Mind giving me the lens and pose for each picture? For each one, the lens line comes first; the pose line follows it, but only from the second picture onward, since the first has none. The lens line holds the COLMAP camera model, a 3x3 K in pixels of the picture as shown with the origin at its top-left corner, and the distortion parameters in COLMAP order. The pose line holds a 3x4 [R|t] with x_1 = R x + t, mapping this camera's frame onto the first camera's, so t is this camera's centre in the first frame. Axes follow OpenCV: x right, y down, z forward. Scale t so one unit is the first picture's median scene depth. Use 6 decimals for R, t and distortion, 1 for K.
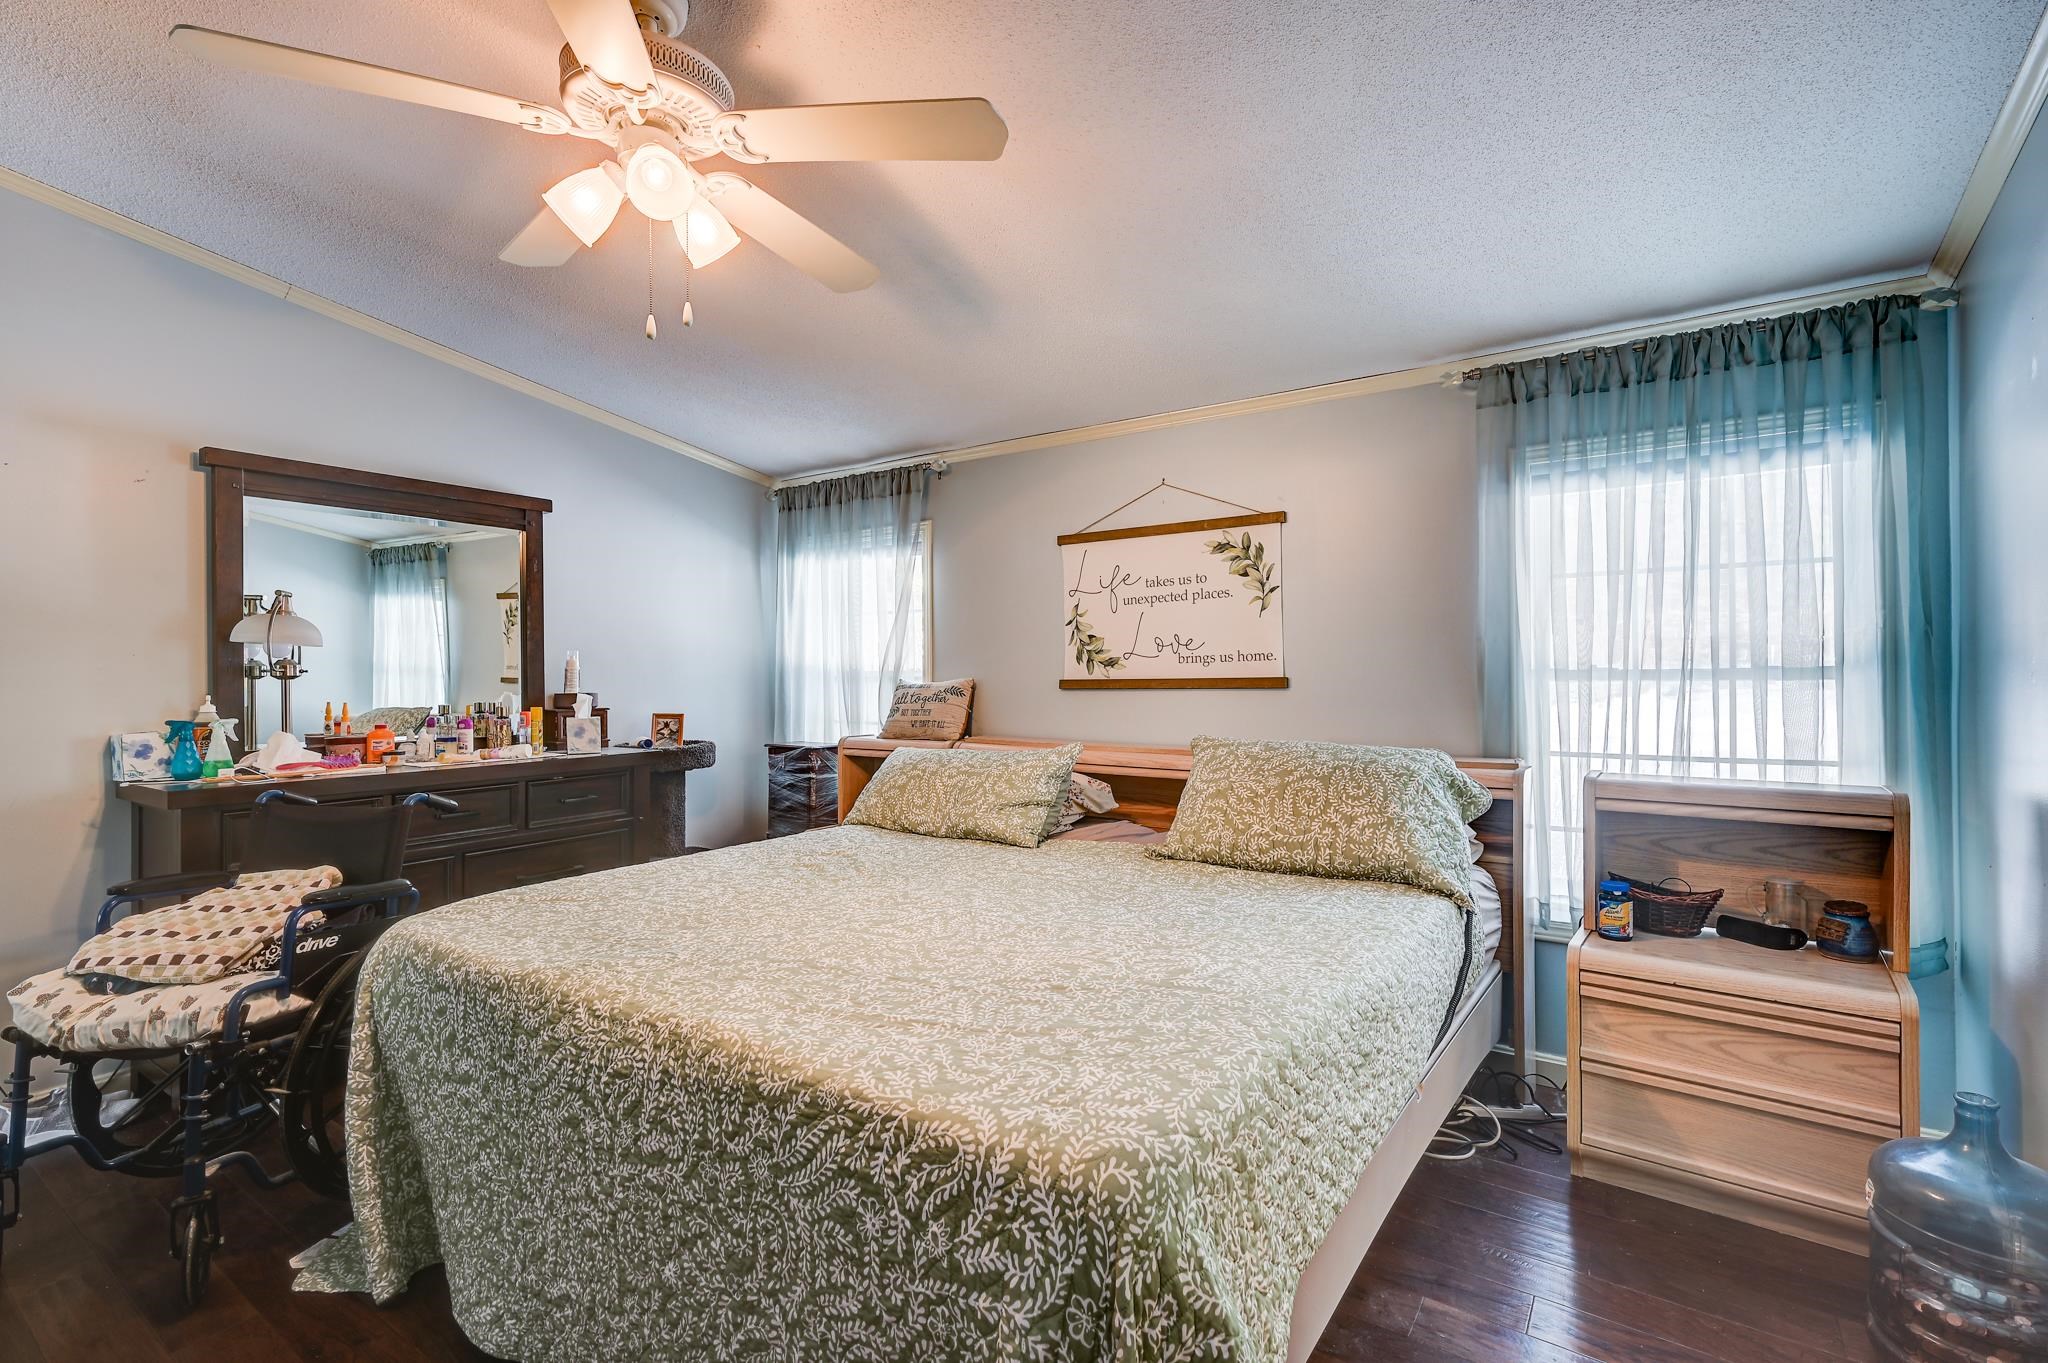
lens RADIAL K [[937.4, 0, 1023.5], [0, 937.4, 676.3], [0, 0, 1]] dist [0.002396, 0.000333]
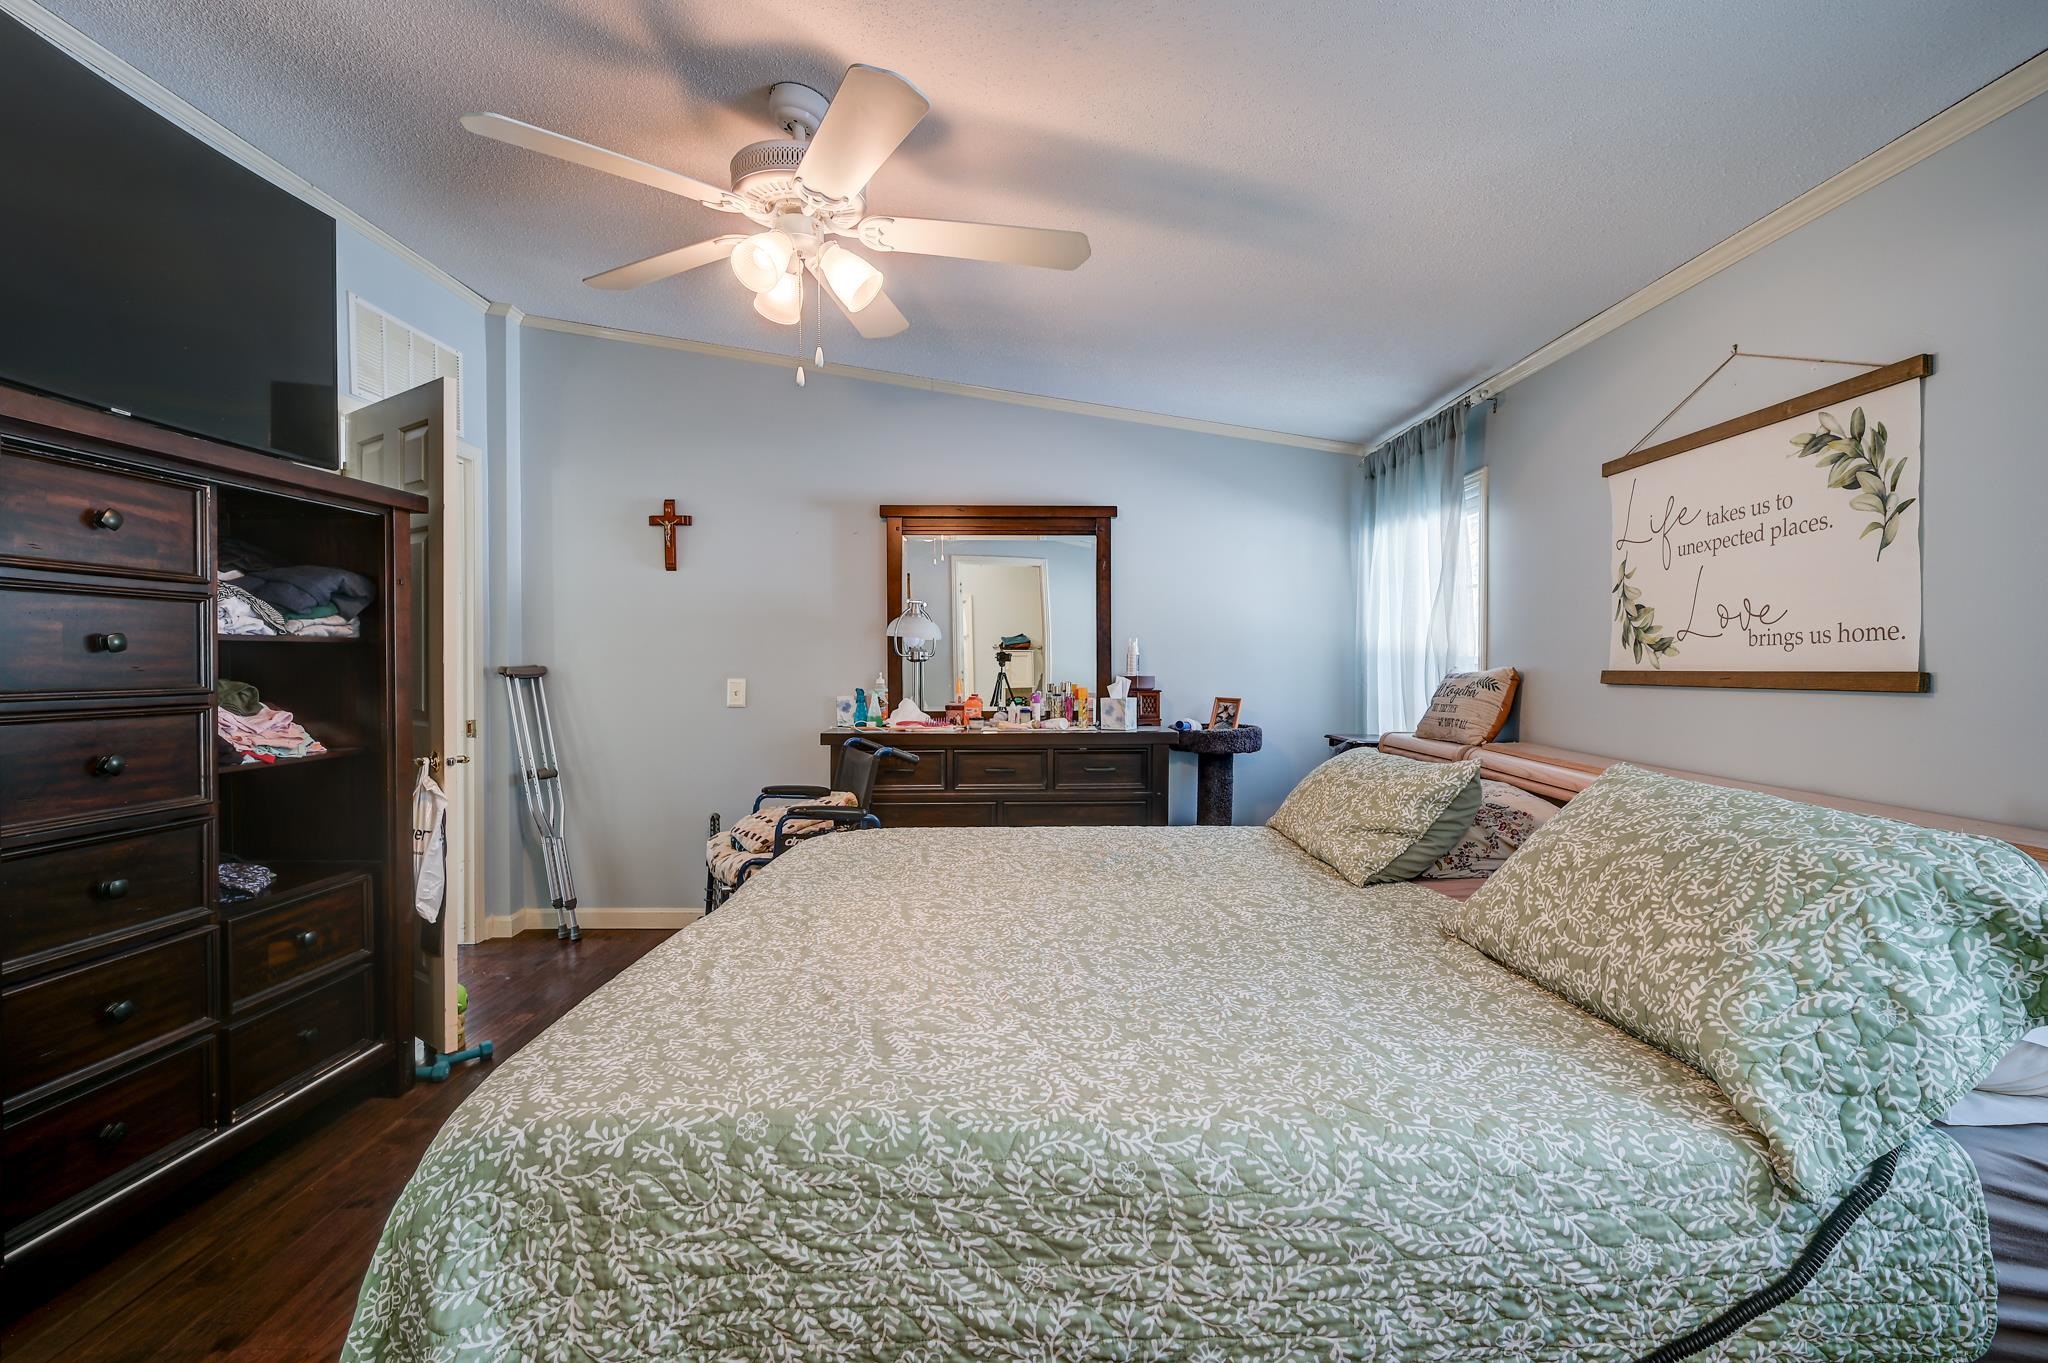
lens RADIAL K [[937.4, 0, 1023.5], [0, 937.4, 676.3], [0, 0, 1]] dist [0.002396, 0.000333]
pose [[0.575059, 0.020033, -0.817867, 0.393765], [-0.005186, 0.999769, 0.020842, -0.004673], [0.818096, -0.007744, 0.575030, 0.268054]]
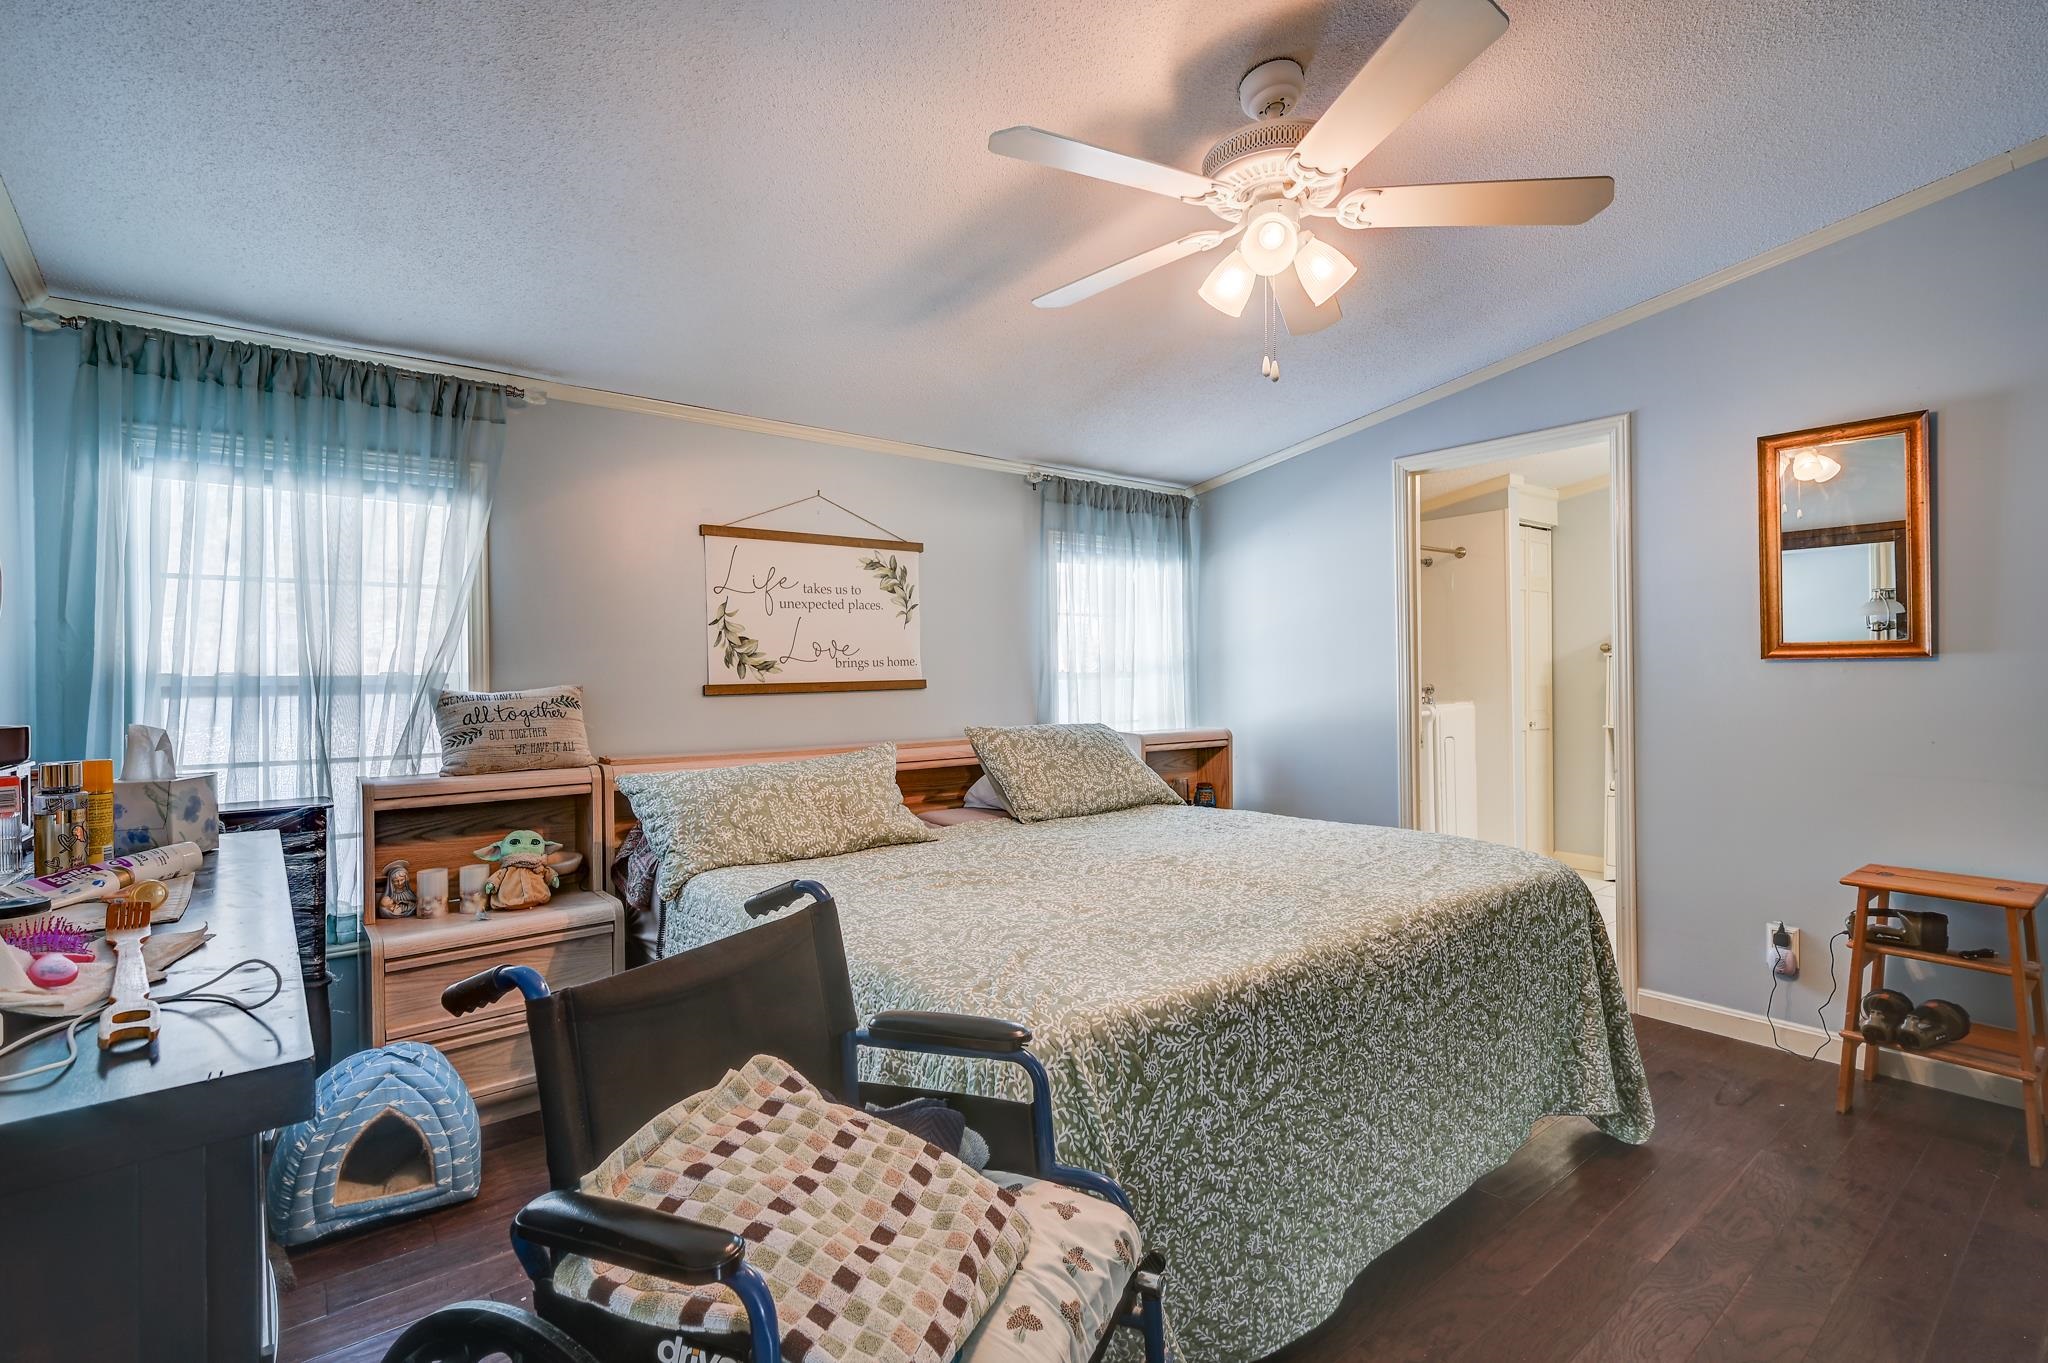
lens RADIAL K [[932.7, 0, 1024.0], [0, 932.7, 681.5], [0, 0, 1]] dist [-0.038428, 0.000084]
pose [[0.299250, 0.000244, 0.954175, -0.780223], [0.015229, 0.999871, -0.005031, 0.010509], [-0.954053, 0.016037, 0.299208, 0.482639]]
